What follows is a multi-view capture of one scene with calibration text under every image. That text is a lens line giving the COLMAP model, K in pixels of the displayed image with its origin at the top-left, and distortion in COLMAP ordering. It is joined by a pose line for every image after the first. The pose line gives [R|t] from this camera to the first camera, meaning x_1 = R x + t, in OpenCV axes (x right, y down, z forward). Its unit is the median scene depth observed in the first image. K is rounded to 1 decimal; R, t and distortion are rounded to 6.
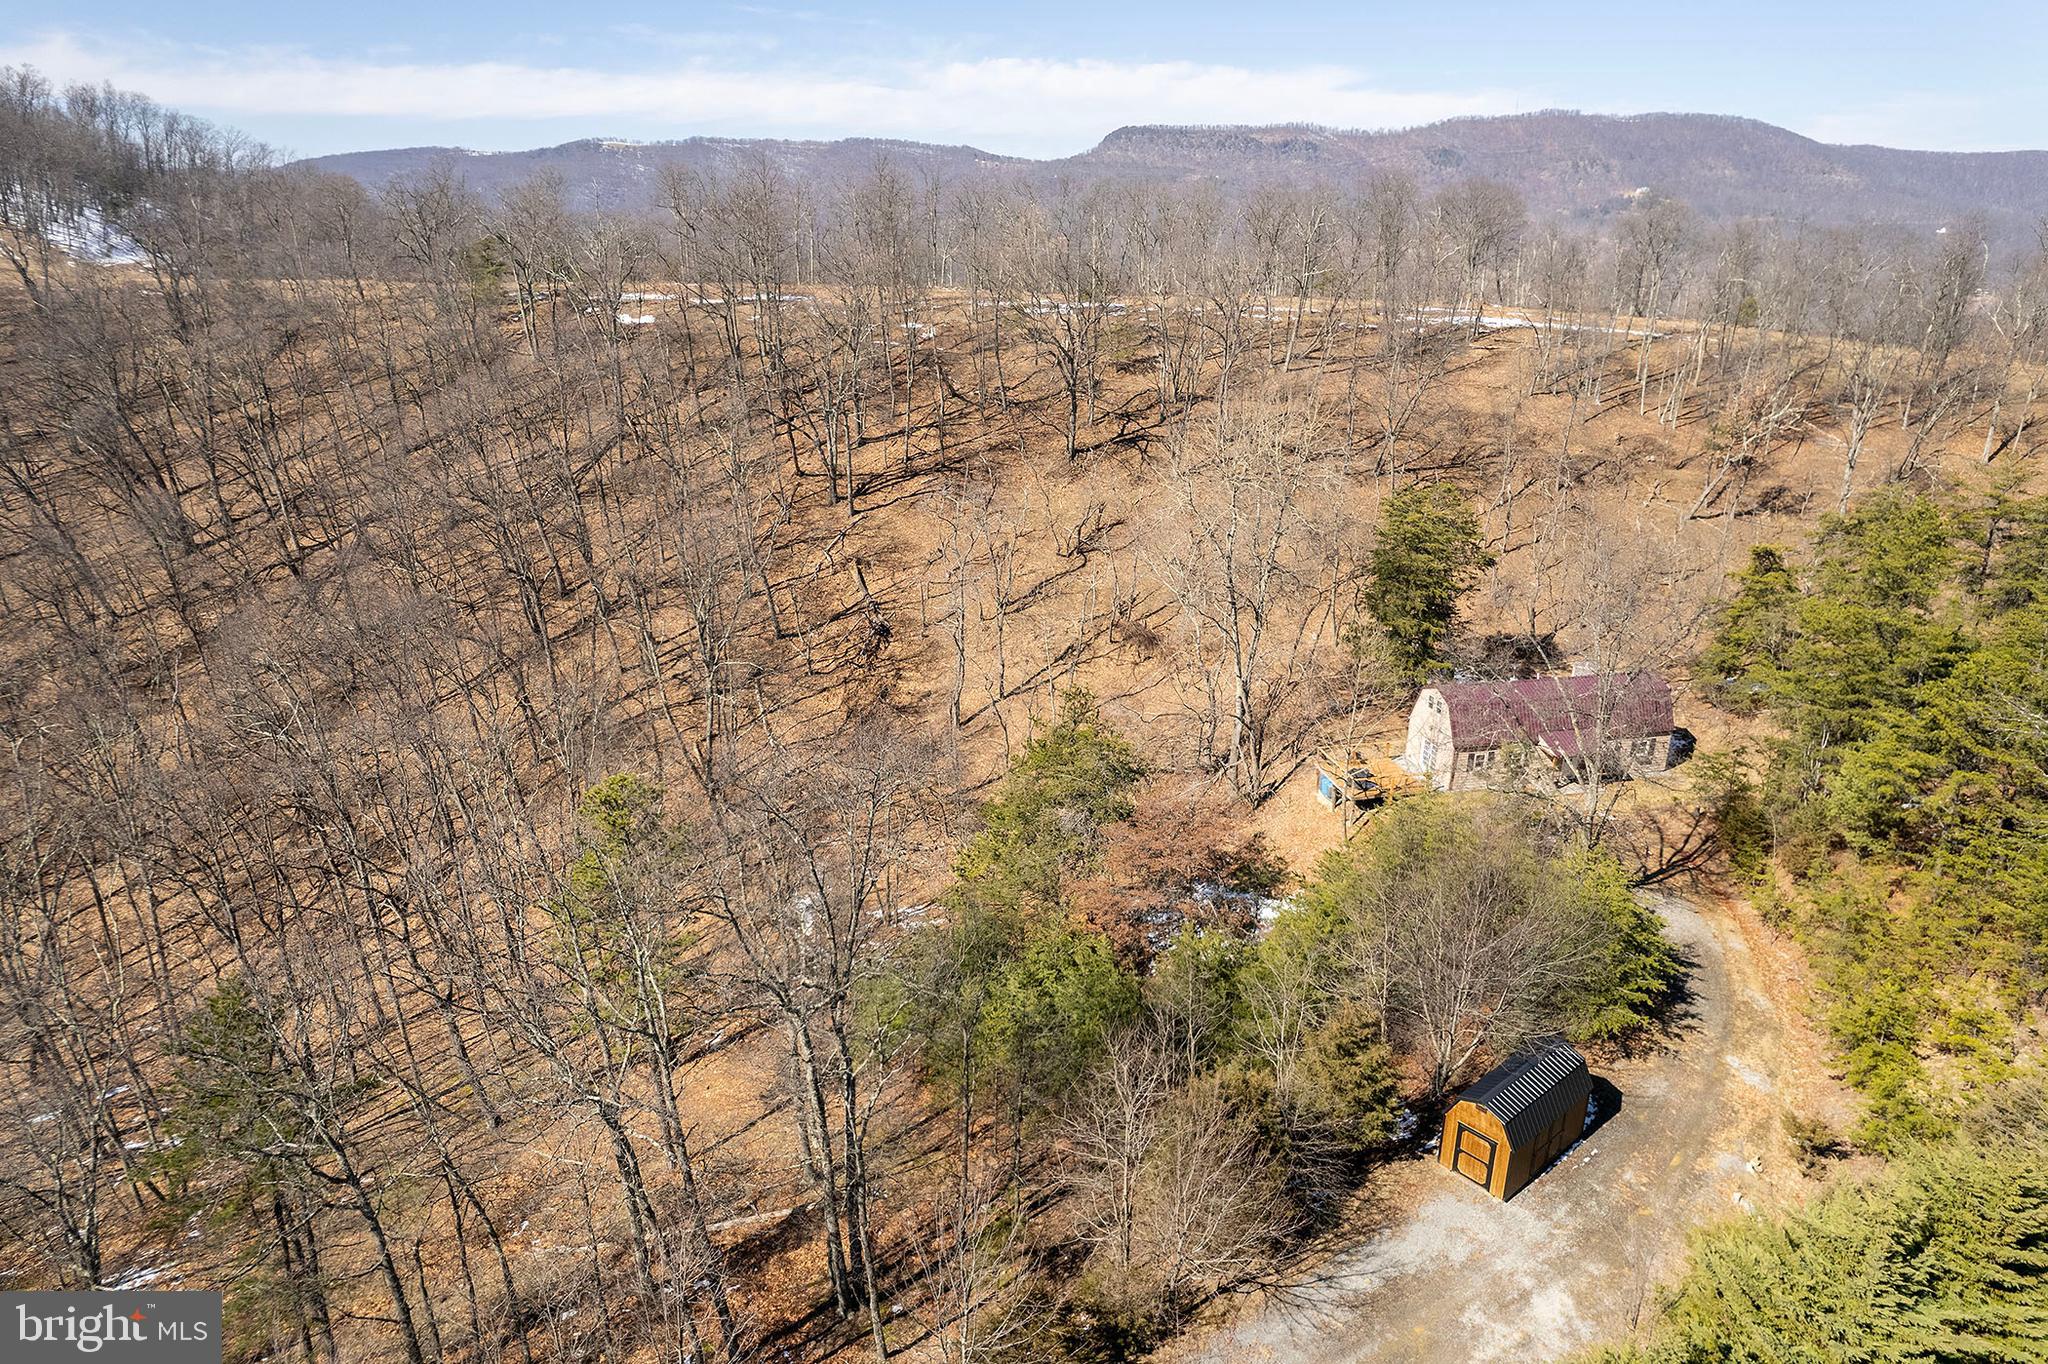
lens RADIAL K [[1320.0, 0, 1014.4], [0, 1320.0, 698.9], [0, 0, 1]] dist [-0.071188, 0.064894]
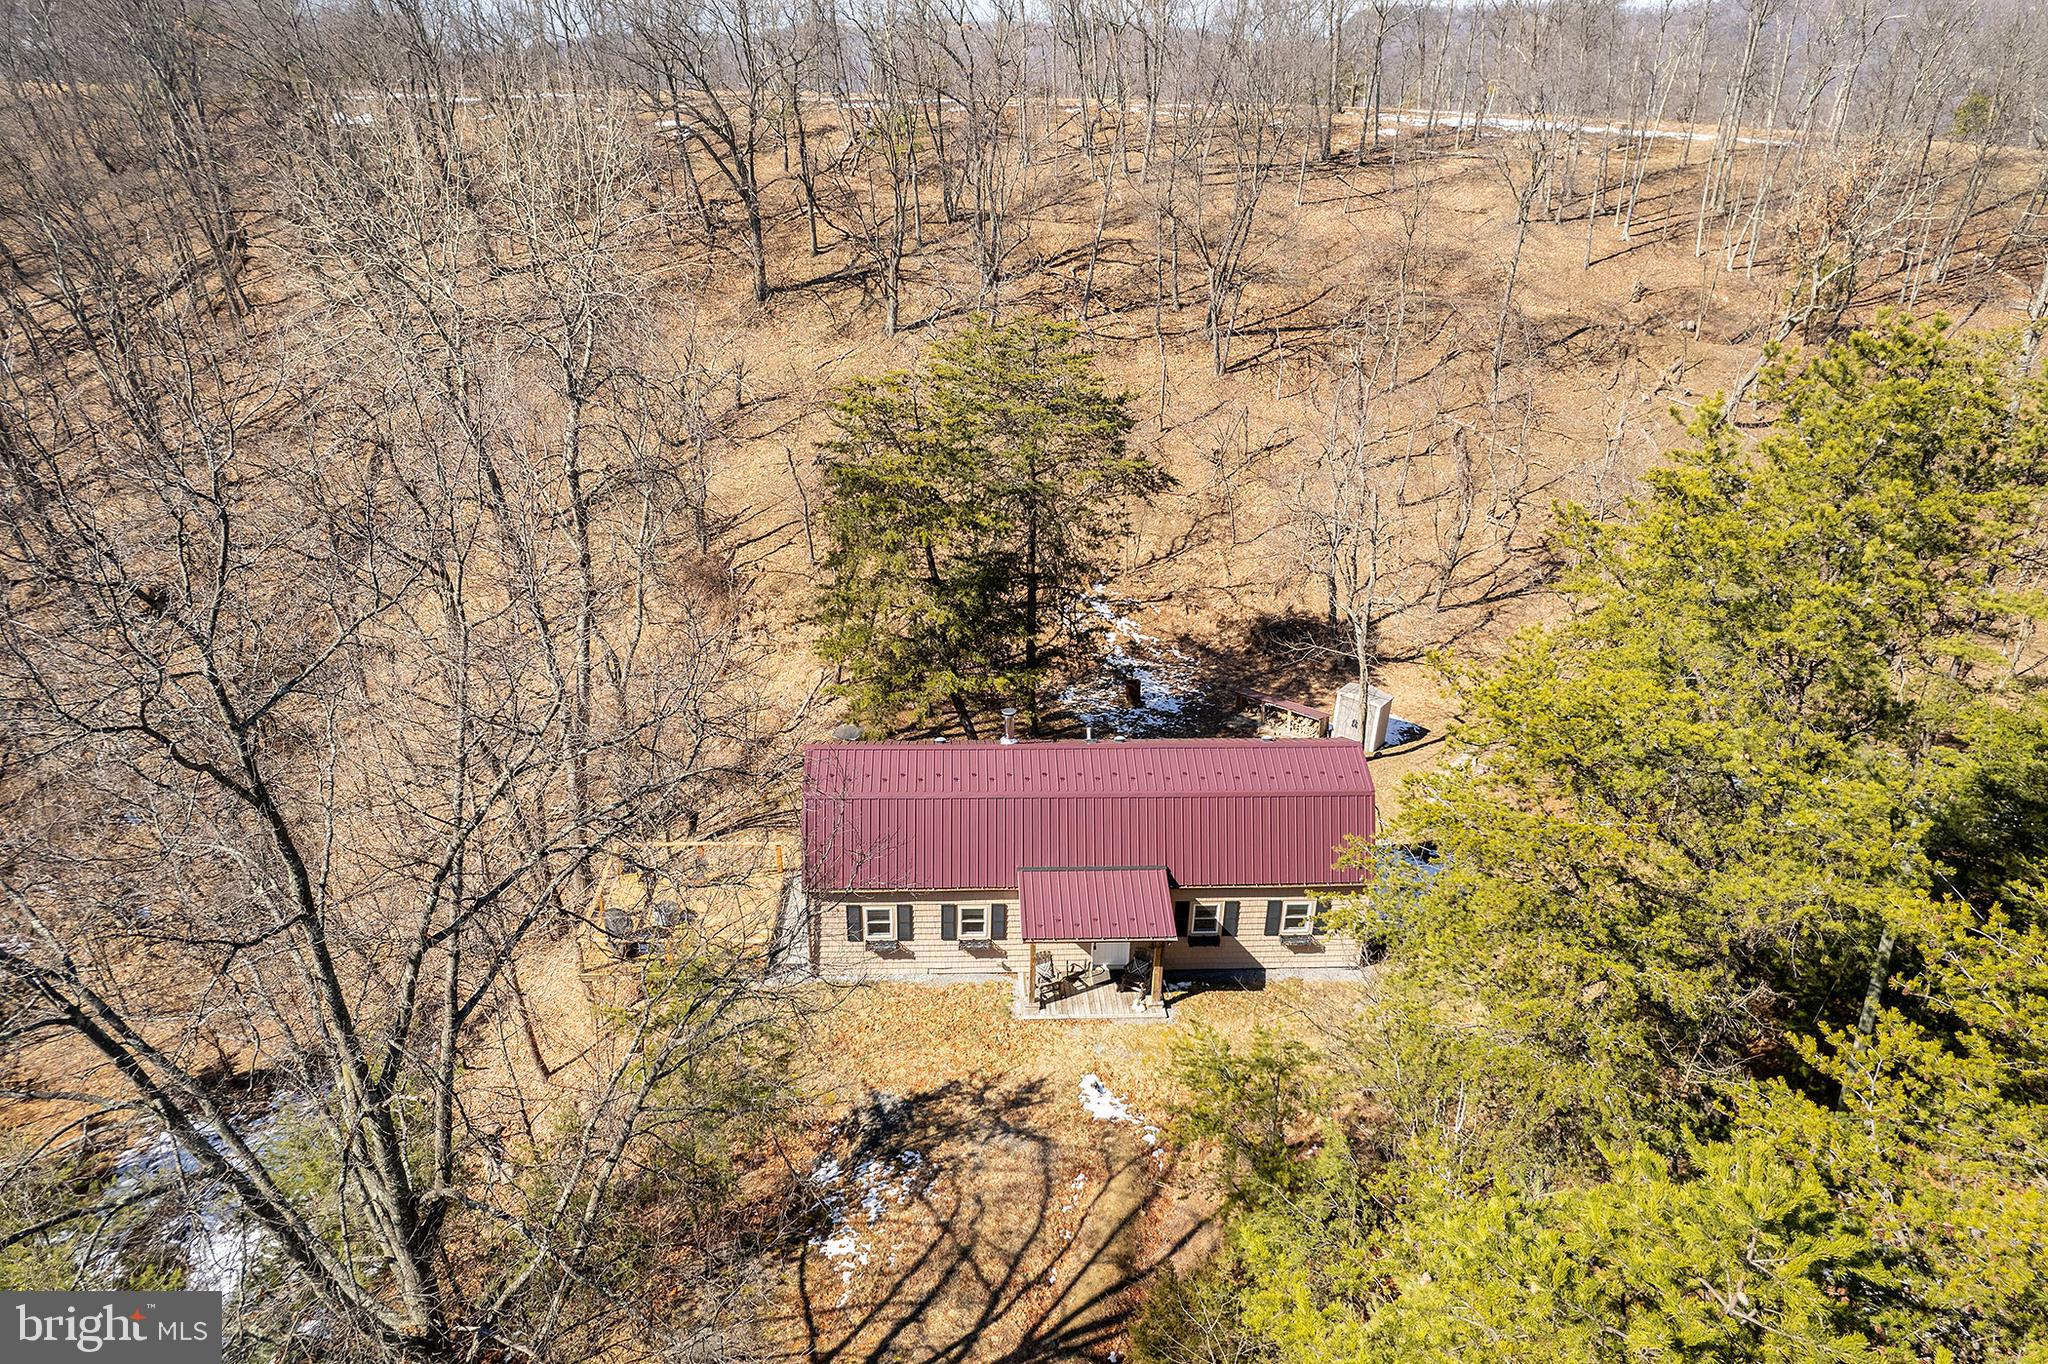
lens RADIAL K [[1320.0, 0, 1012.8], [0, 1320.0, 692.2], [0, 0, 1]] dist [-0.071188, 0.064894]
pose [[0.985160, 0.074544, -0.154608, 0.265625], [-0.063804, 0.995267, 0.073304, -0.038112], [0.159341, -0.062351, 0.985253, 0.324905]]
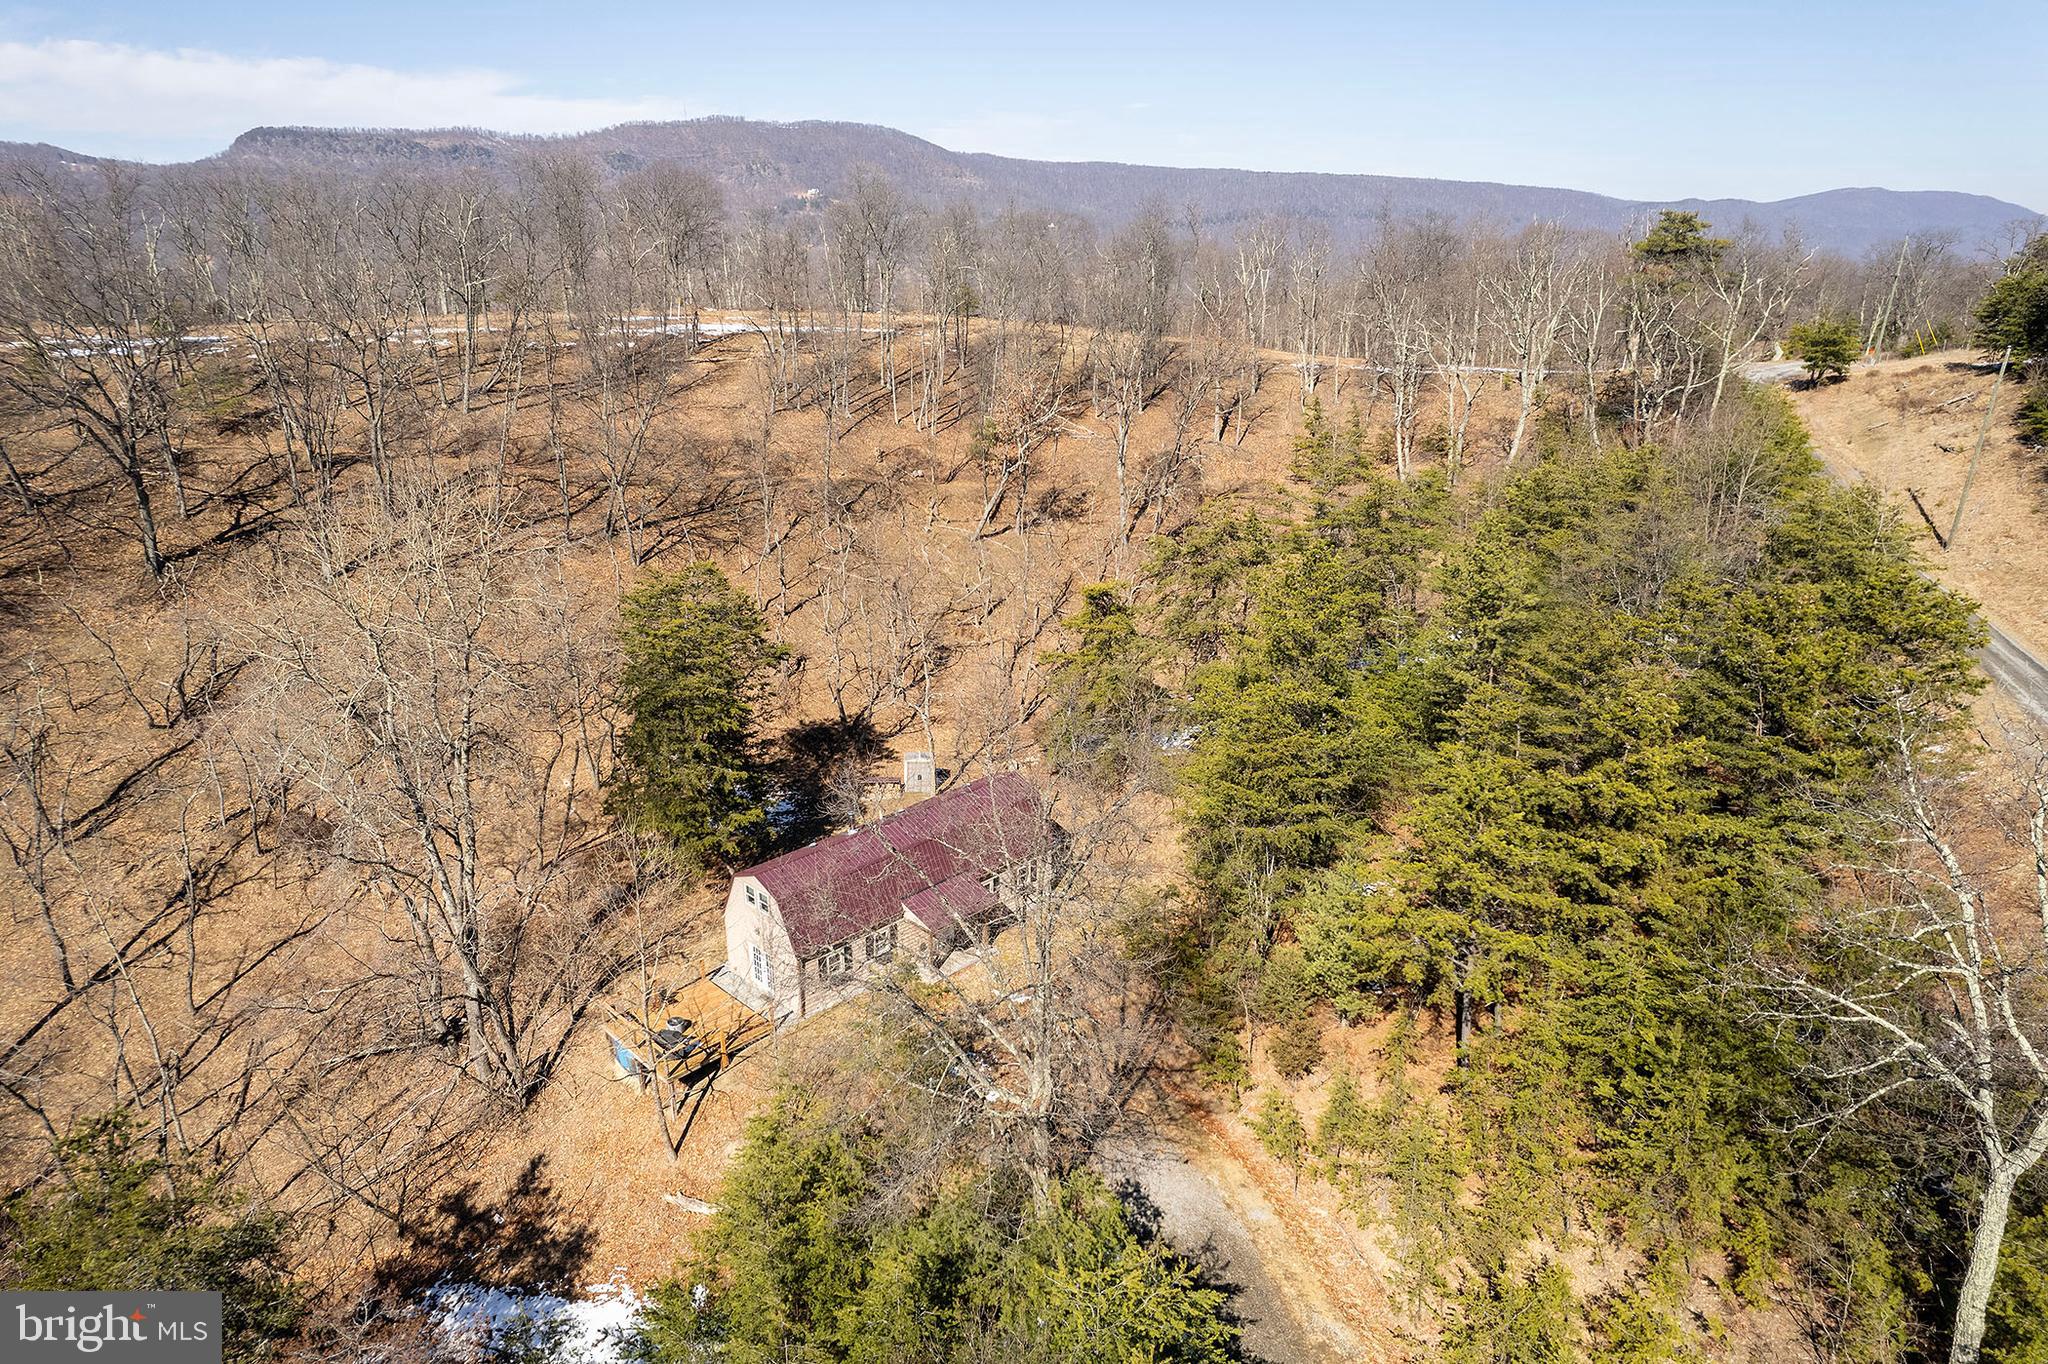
lens RADIAL K [[1320.0, 0, 1007.6], [0, 1320.0, 694.8], [0, 0, 1]] dist [-0.071188, 0.064894]
pose [[0.845693, -0.189805, 0.498776, 0.063513], [0.193151, 0.980115, 0.045480, -0.061446], [-0.497490, 0.057877, 0.865537, 0.193400]]
